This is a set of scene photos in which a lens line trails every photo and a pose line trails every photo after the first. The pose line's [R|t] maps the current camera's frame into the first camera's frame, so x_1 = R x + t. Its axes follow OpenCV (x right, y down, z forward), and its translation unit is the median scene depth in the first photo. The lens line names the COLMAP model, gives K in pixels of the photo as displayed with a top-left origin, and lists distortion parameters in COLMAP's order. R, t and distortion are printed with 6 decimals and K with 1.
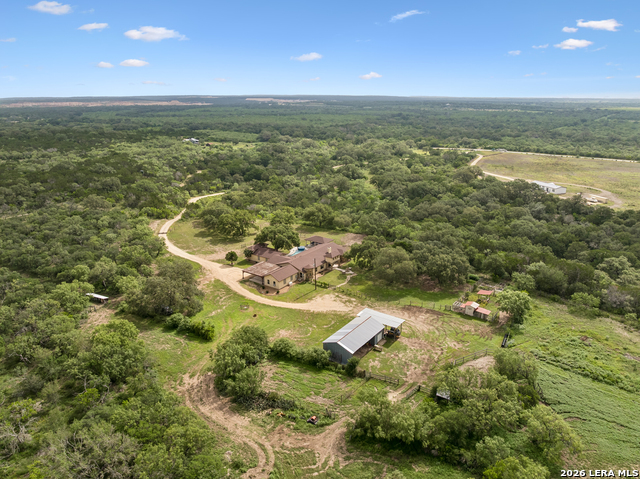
lens RADIAL K [[452.0, 0, 320.0], [0, 452.0, 239.5], [0, 0, 1]] dist [-0.002522, -0.001066]
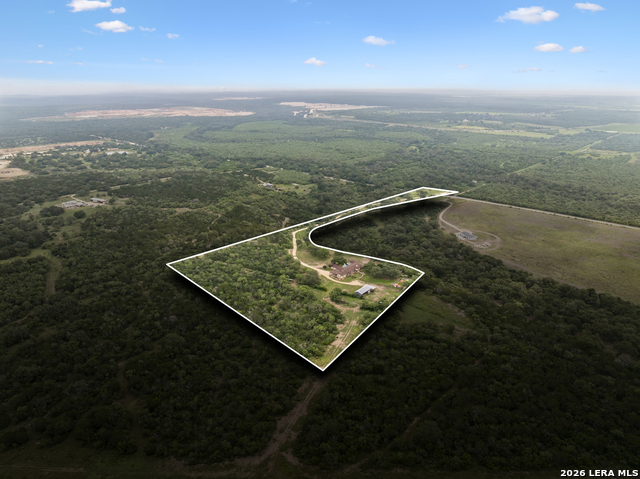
lens RADIAL K [[452.0, 0, 320.0], [0, 452.0, 239.5], [0, 0, 1]] dist [-0.002522, -0.001066]
pose [[0.998133, 0.020619, -0.057500, -0.075397], [-0.018485, 0.999129, 0.037406, -0.359515], [0.058221, -0.036273, 0.997644, -2.811043]]
